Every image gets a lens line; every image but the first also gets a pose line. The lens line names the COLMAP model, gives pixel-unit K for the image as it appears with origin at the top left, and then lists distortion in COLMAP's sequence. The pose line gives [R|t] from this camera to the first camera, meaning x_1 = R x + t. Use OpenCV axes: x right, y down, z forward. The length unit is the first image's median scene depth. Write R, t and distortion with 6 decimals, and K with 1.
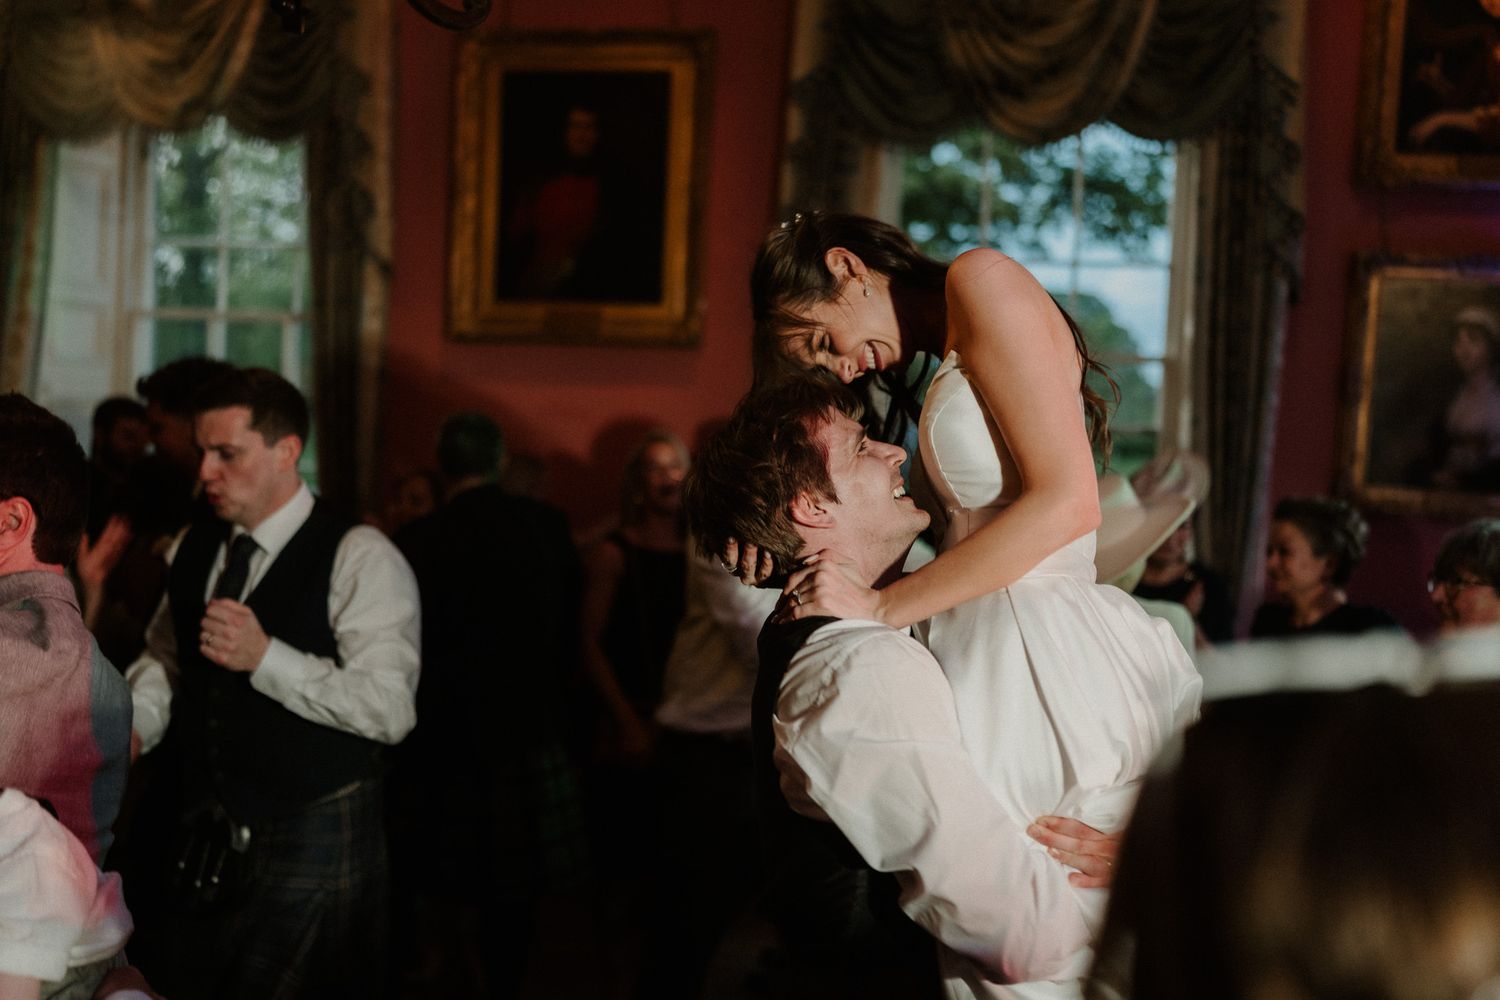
lens RADIAL K [[1446.1, 0, 745.8], [0, 1446.1, 474.3], [0, 0, 1]] dist [0.009800, -0.005126]
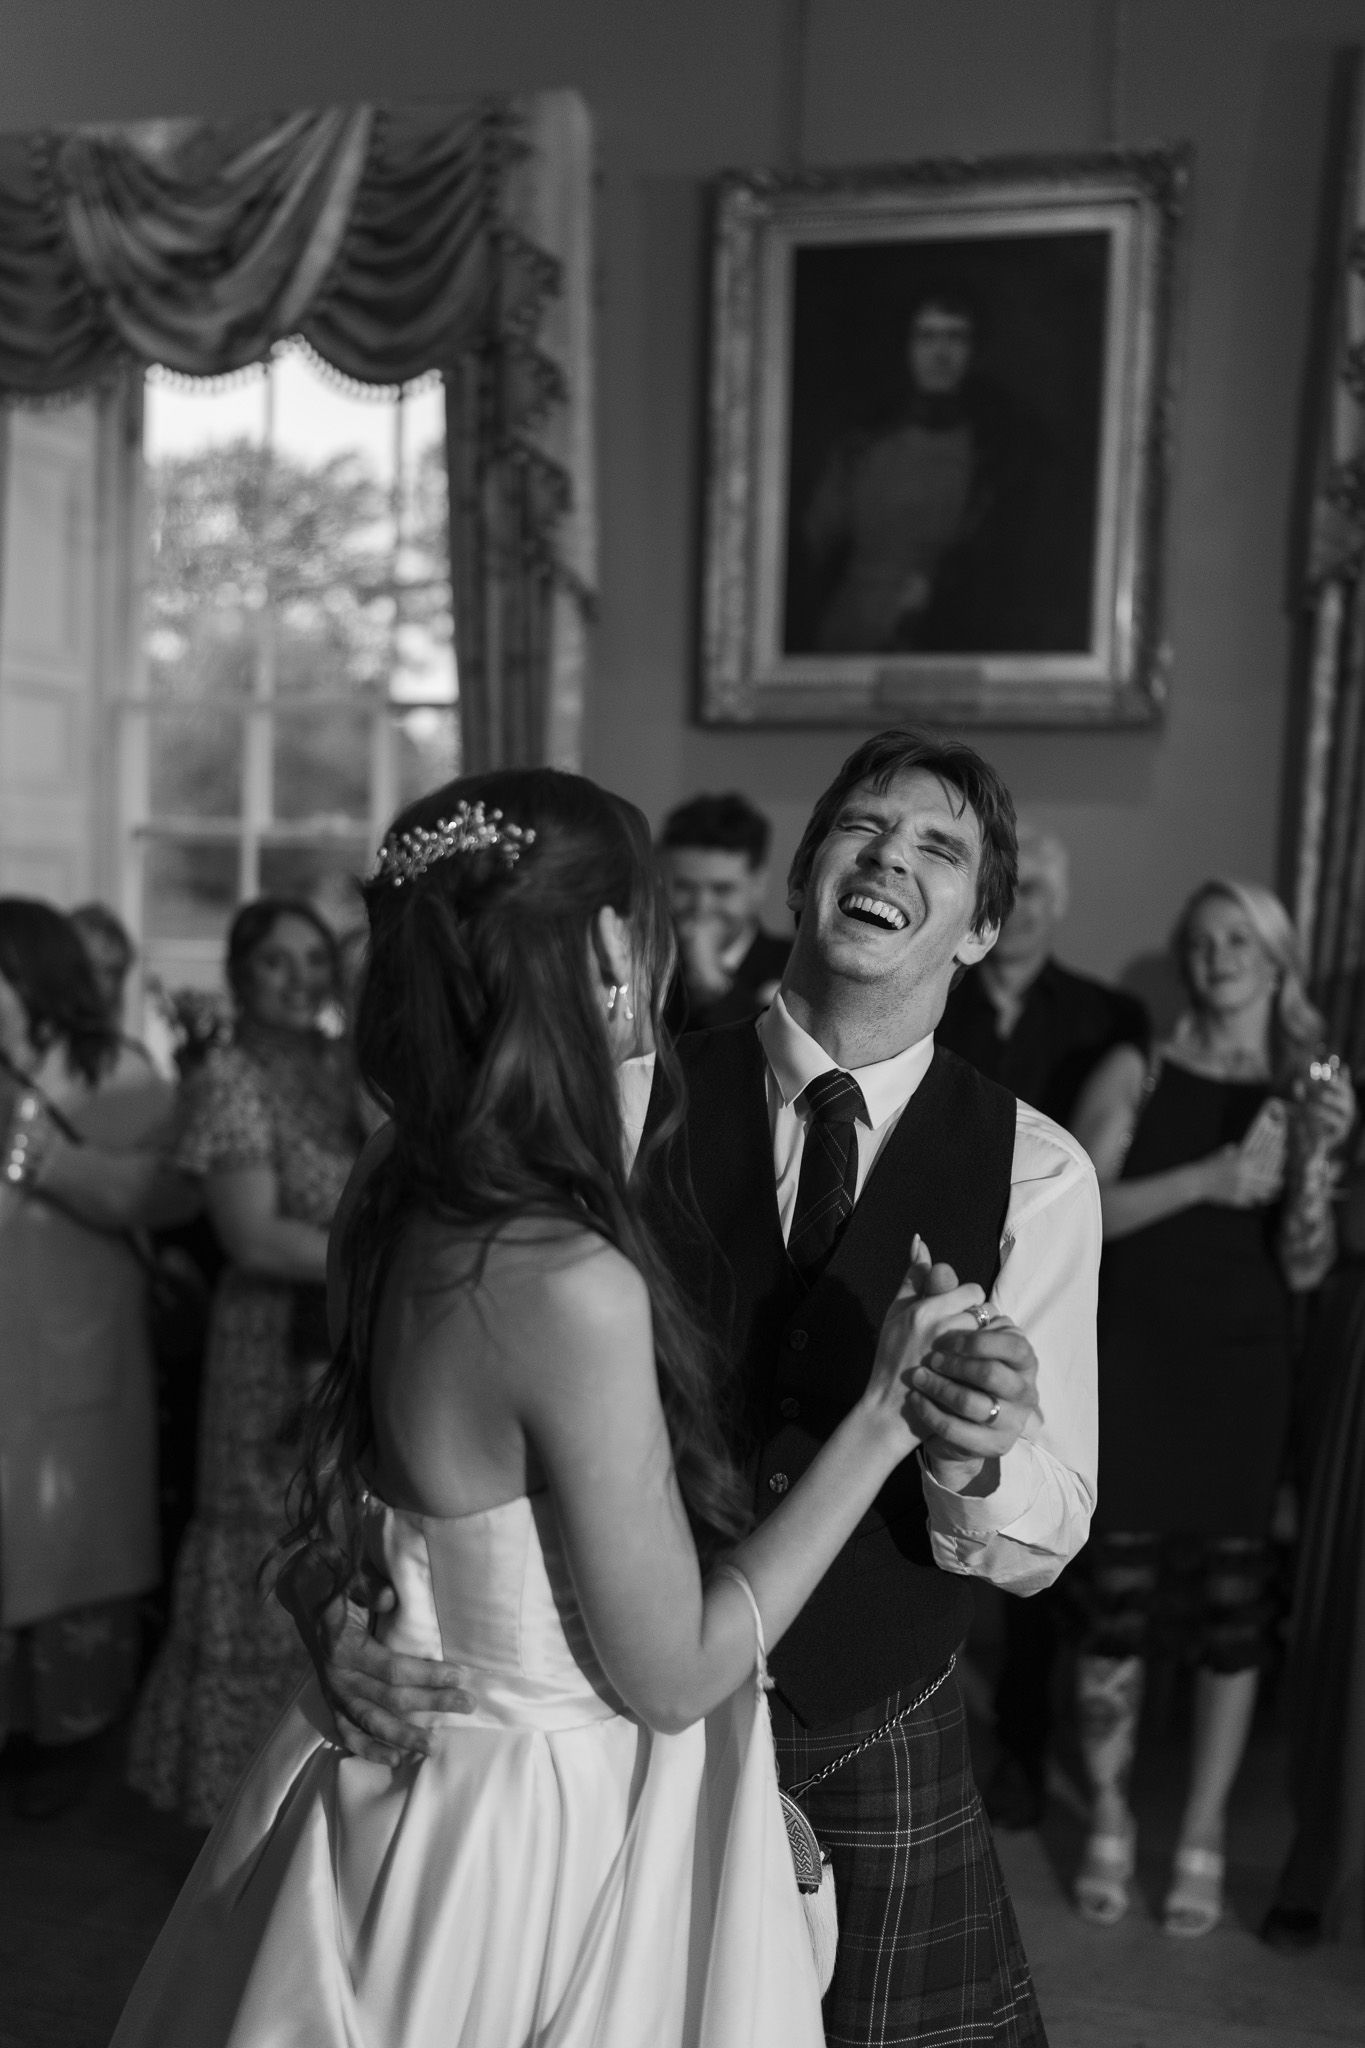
lens RADIAL K [[1974.3, 0, 682.5], [0, 1974.3, 1024.0], [0, 0, 1]] dist [0.009800, -0.005126]
pose [[0.998807, -0.009682, -0.047863, -0.176970], [0.010773, 0.999687, 0.022597, 0.006239], [0.047629, -0.023086, 0.998598, 0.222095]]
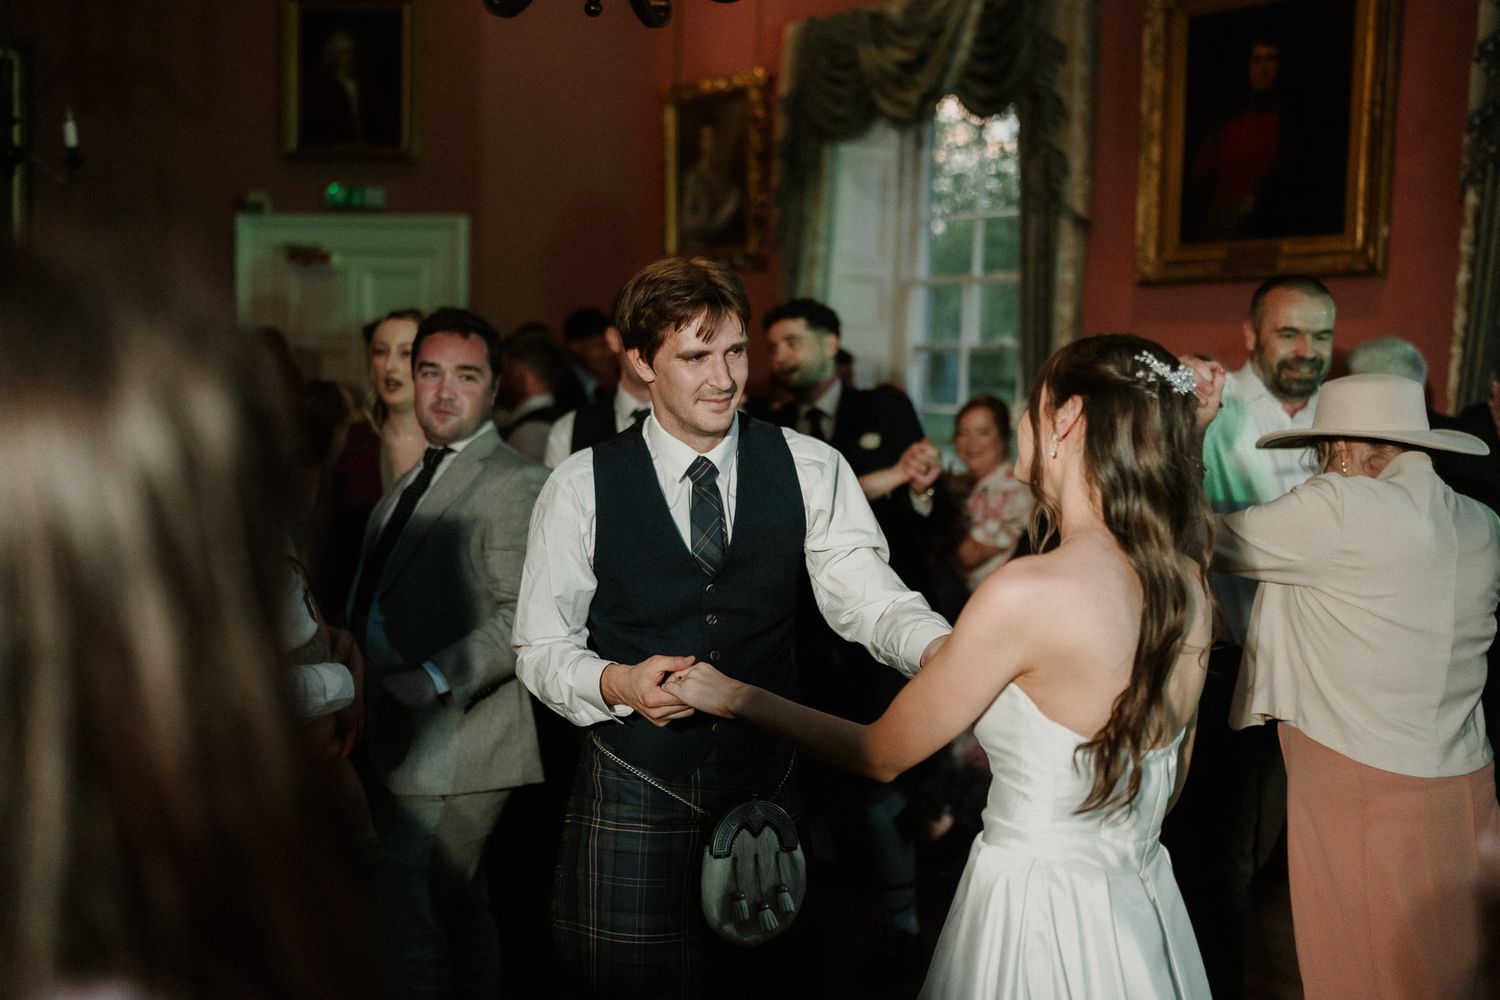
lens RADIAL K [[1446.1, 0, 745.8], [0, 1446.1, 474.3], [0, 0, 1]] dist [0.009800, -0.005126]
pose [[0.798550, 0.014449, -0.601754, 0.203735], [-0.006502, 0.999861, 0.015380, 0.030033], [0.601893, -0.008369, 0.798533, -0.009760]]
